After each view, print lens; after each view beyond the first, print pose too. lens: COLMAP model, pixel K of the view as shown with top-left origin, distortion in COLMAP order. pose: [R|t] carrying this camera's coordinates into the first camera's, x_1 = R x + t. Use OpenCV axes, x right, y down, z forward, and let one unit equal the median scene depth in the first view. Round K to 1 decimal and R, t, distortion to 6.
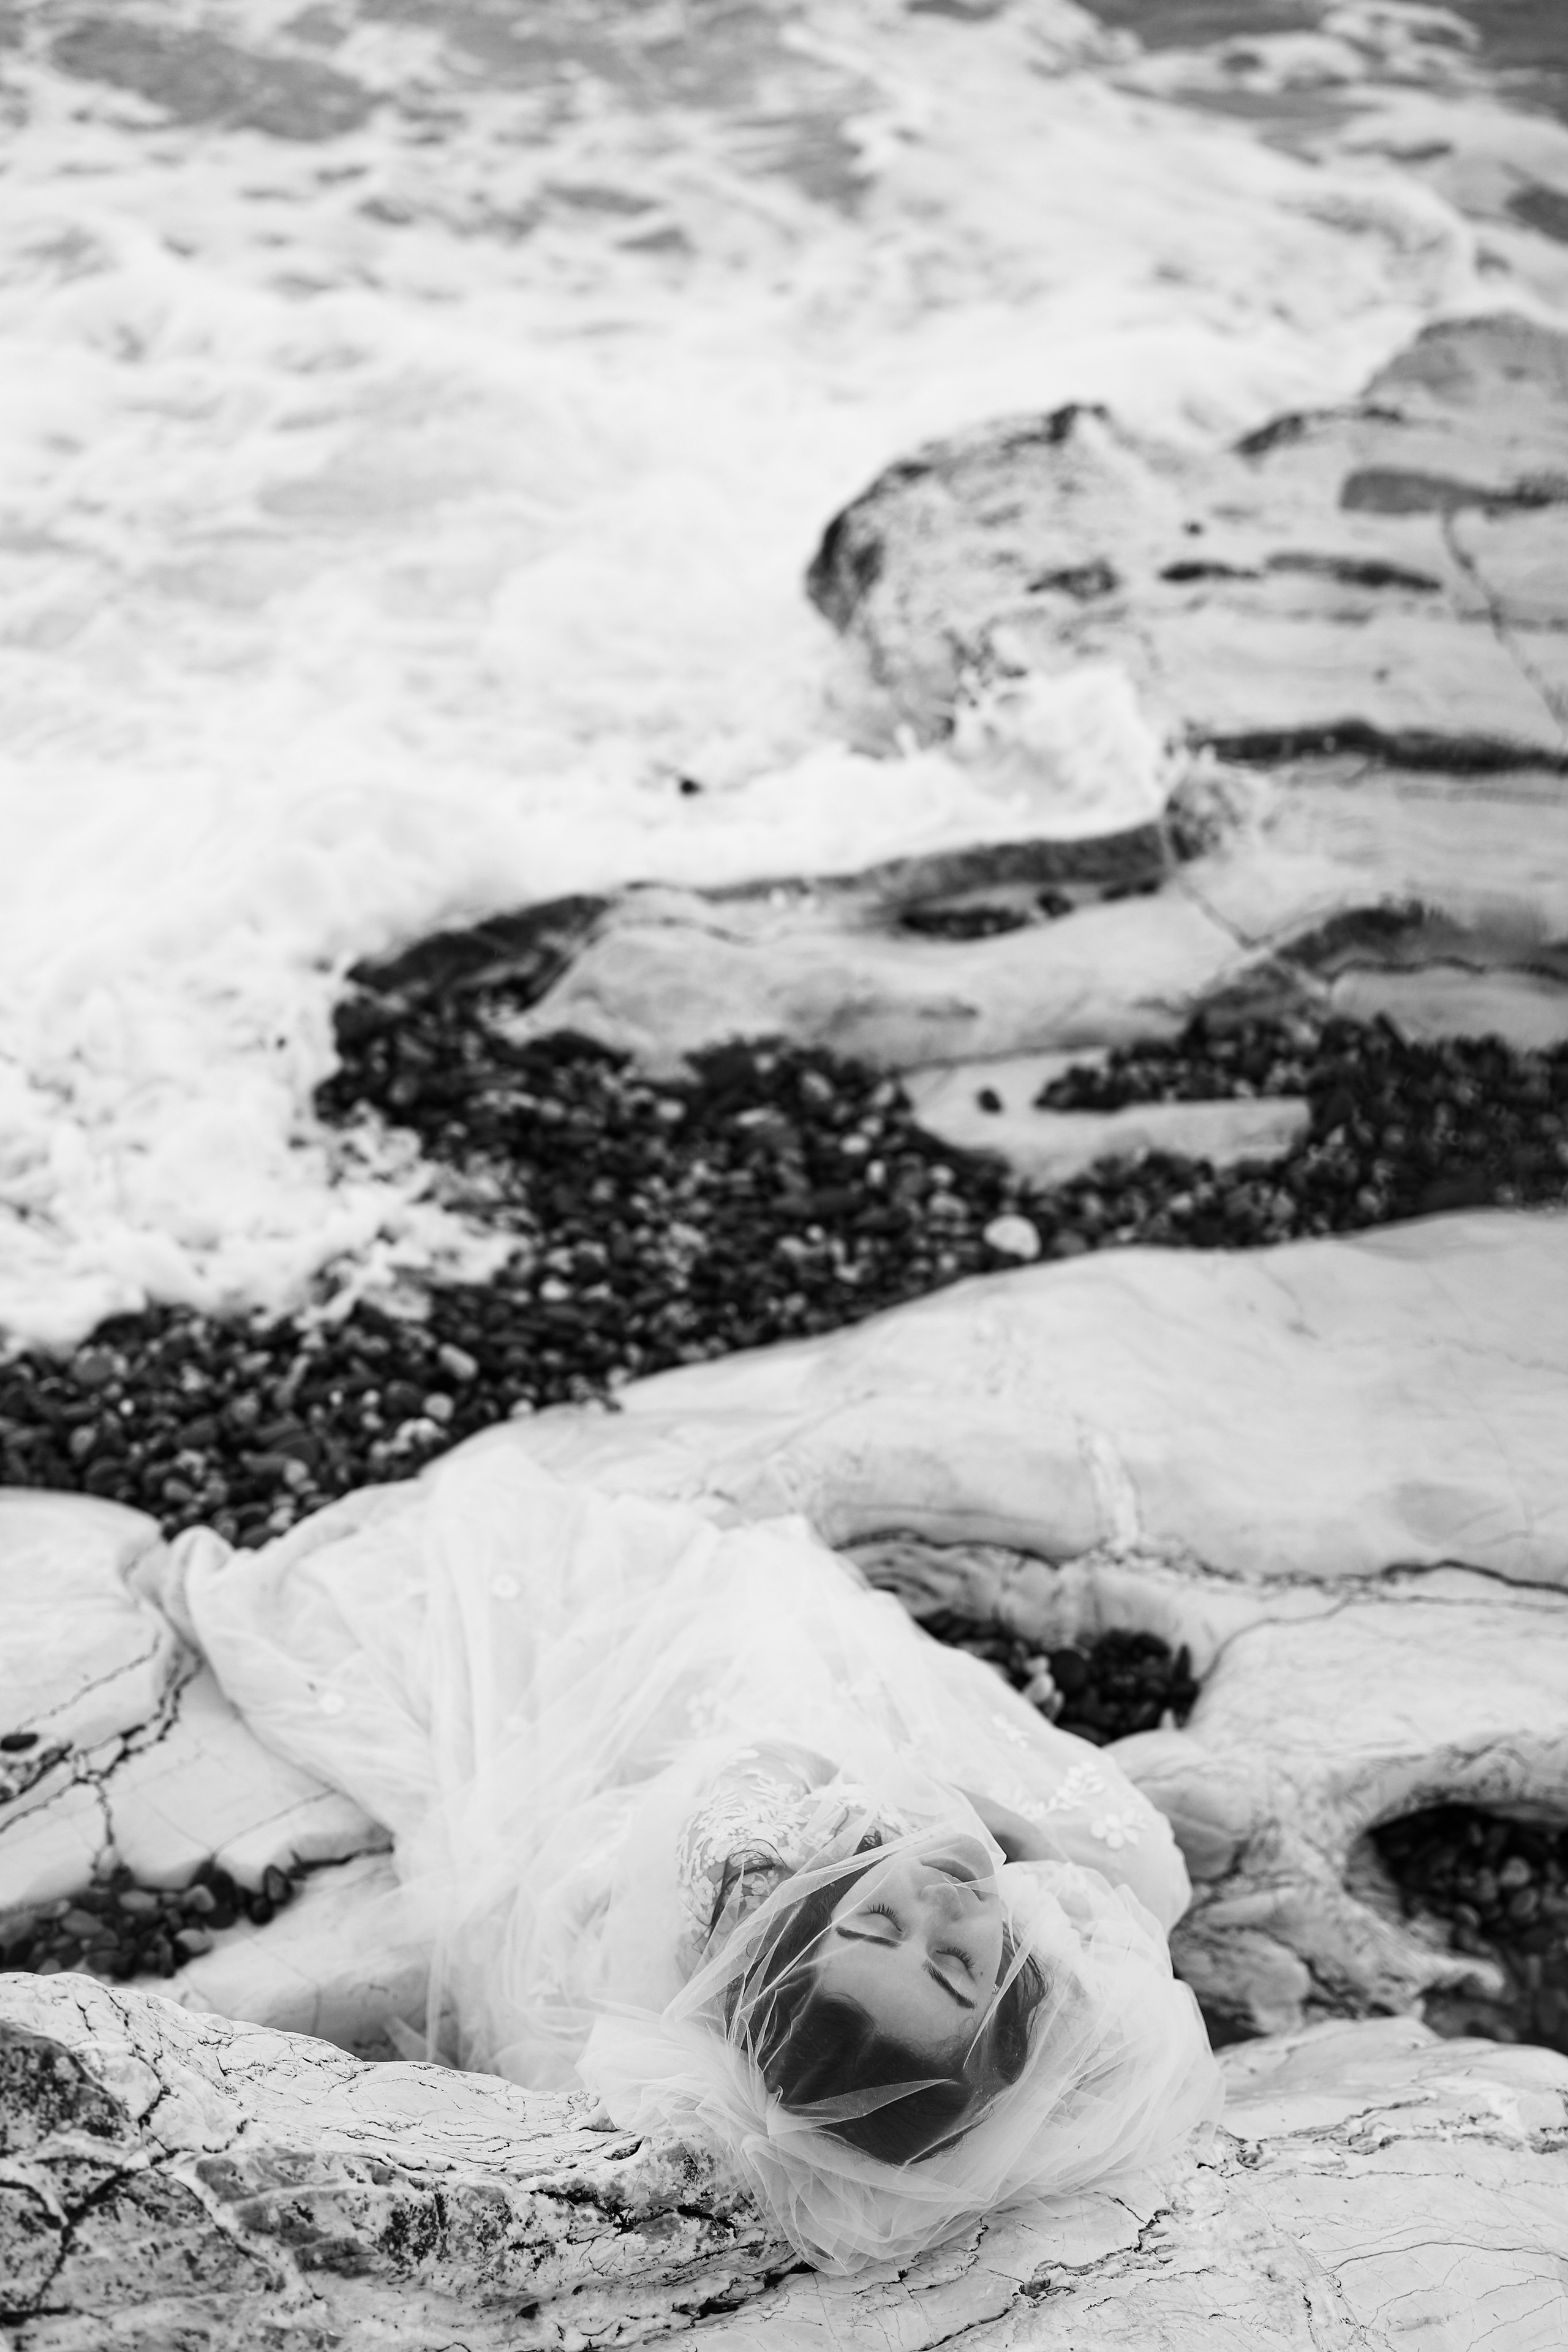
lens RADIAL K [[3480.9, 0, 784.0], [0, 3480.9, 1176.0], [0, 0, 1]] dist [-0.013358, 0.073488]
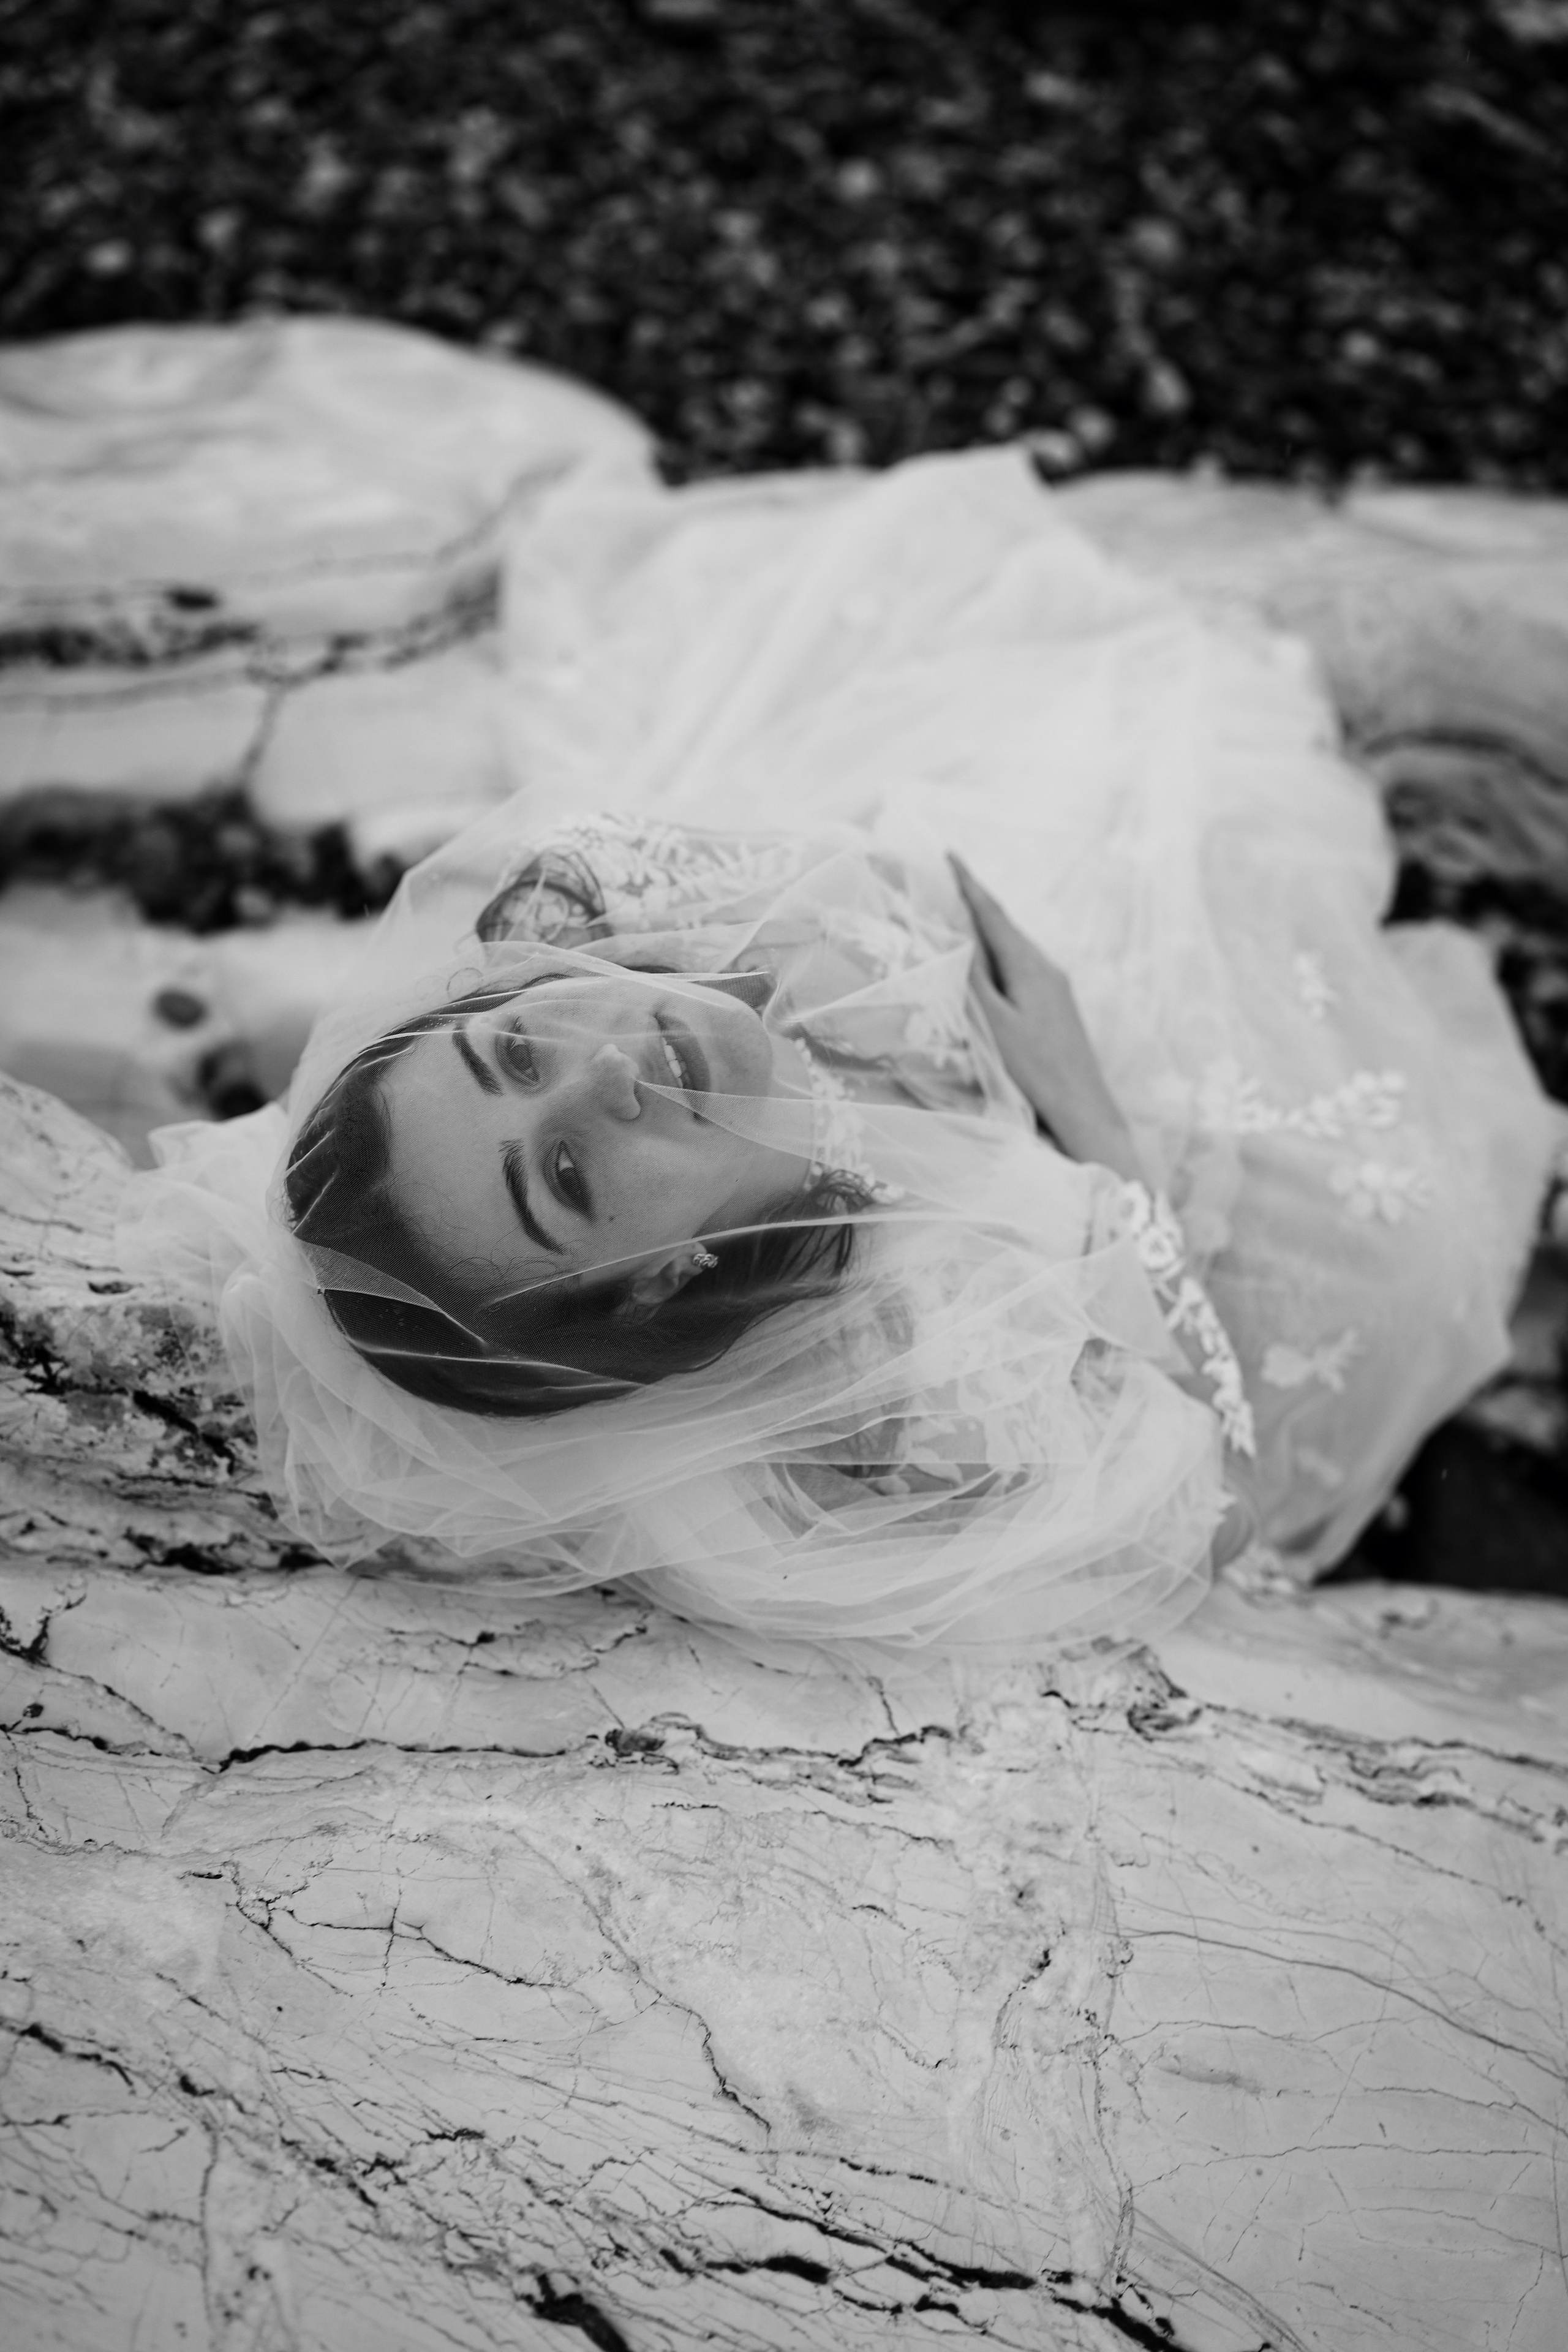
lens RADIAL K [[3480.9, 0, 784.0], [0, 3480.9, 1176.0], [0, 0, 1]] dist [-0.013358, 0.073488]
pose [[0.847522, 0.357099, -0.392666, 0.295615], [-0.266933, 0.926225, 0.266186, 0.052608], [0.458751, -0.120783, 0.880317, 0.467662]]
